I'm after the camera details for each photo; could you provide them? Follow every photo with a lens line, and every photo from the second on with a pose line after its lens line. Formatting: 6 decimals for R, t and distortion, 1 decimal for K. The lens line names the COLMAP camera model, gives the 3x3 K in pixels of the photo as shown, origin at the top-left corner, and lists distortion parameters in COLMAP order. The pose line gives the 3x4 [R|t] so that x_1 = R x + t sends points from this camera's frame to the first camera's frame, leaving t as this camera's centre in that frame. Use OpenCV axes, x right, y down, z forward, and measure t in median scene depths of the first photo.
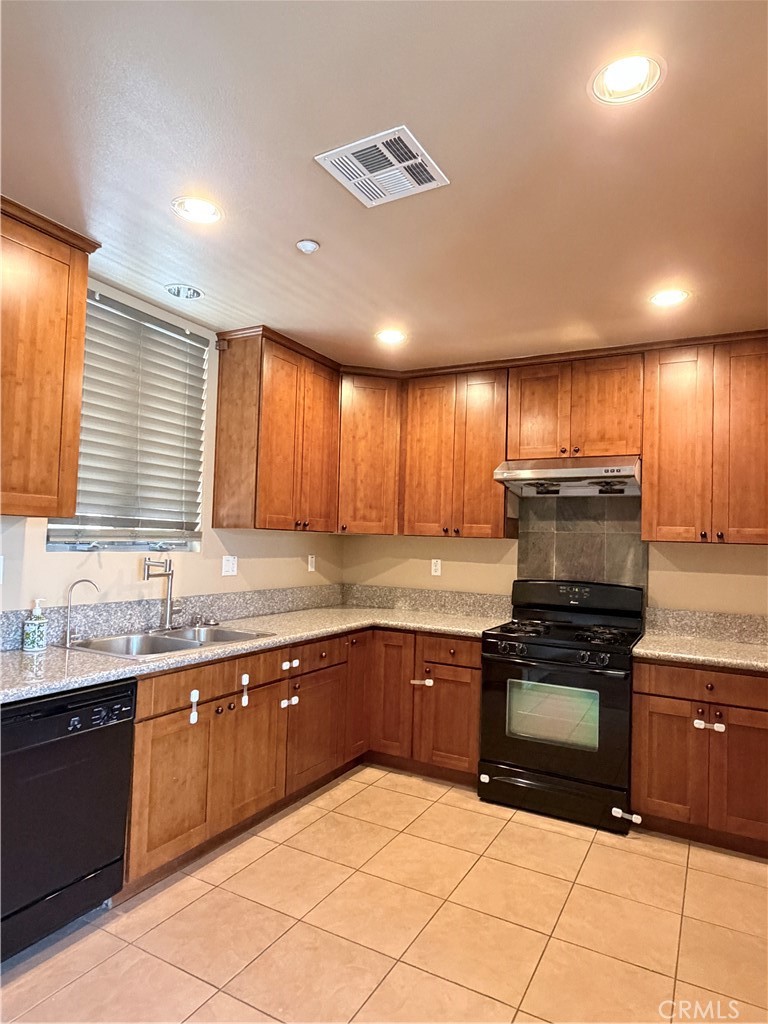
lens RADIAL K [[610.9, 0, 384.0], [0, 610.9, 512.0], [0, 0, 1]] dist [-0.002673, -0.000640]
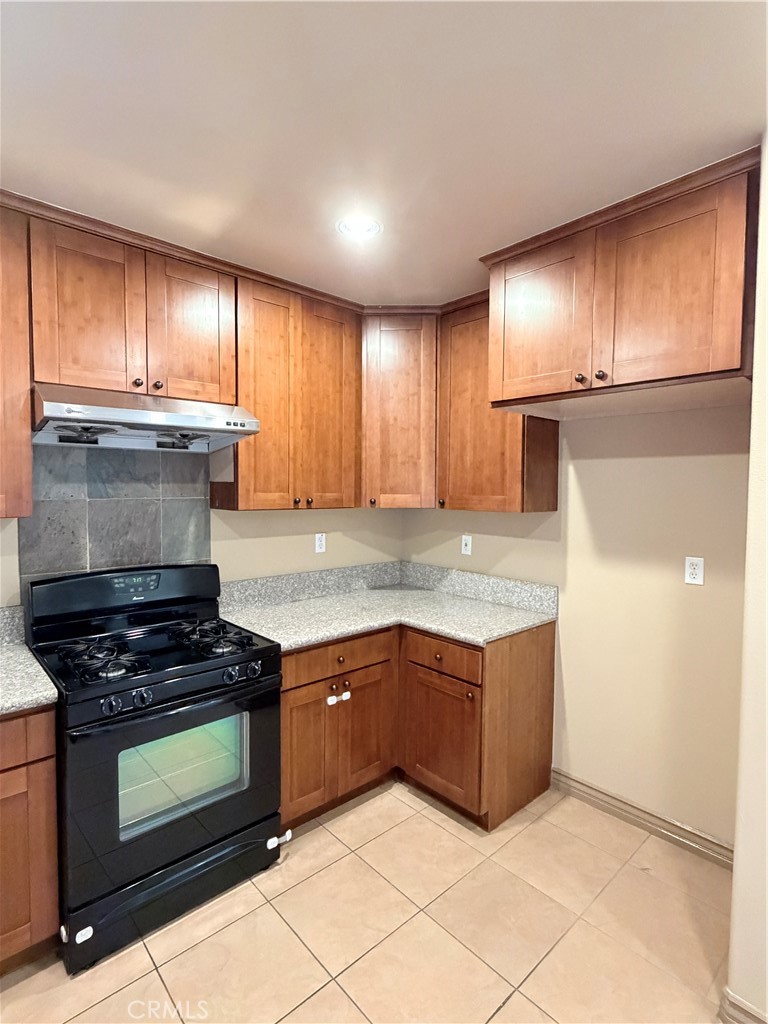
lens RADIAL K [[512.4, 0, 384.0], [0, 512.4, 512.0], [0, 0, 1]] dist [0.003614, 0.001384]
pose [[0.335187, -0.074596, 0.939194, -0.170118], [-0.042640, 0.994638, 0.094218, -0.025519], [-0.941186, -0.071628, 0.330209, 0.589173]]
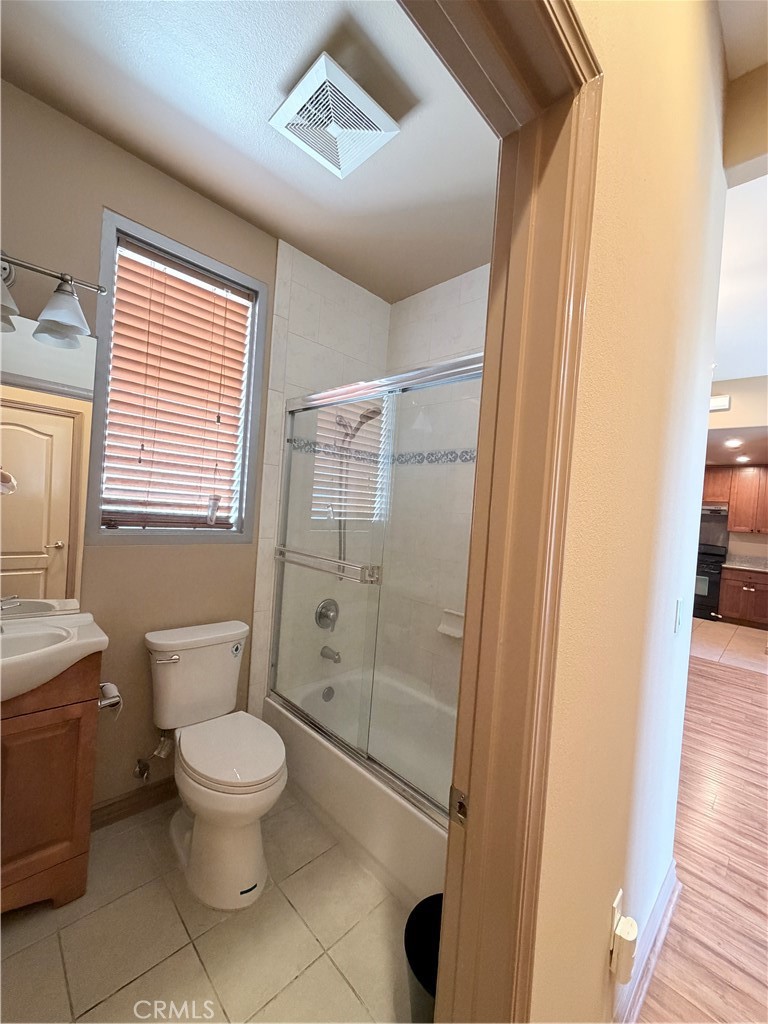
lens RADIAL K [[410.9, 0, 384.0], [0, 410.9, 512.0], [0, 0, 1]] dist [0.000300, 0.000045]
pose [[0.956521, 0.036984, -0.289309, -0.613166], [-0.024422, 0.998600, 0.046911, -0.100684], [0.290640, -0.037806, 0.956085, -1.423595]]
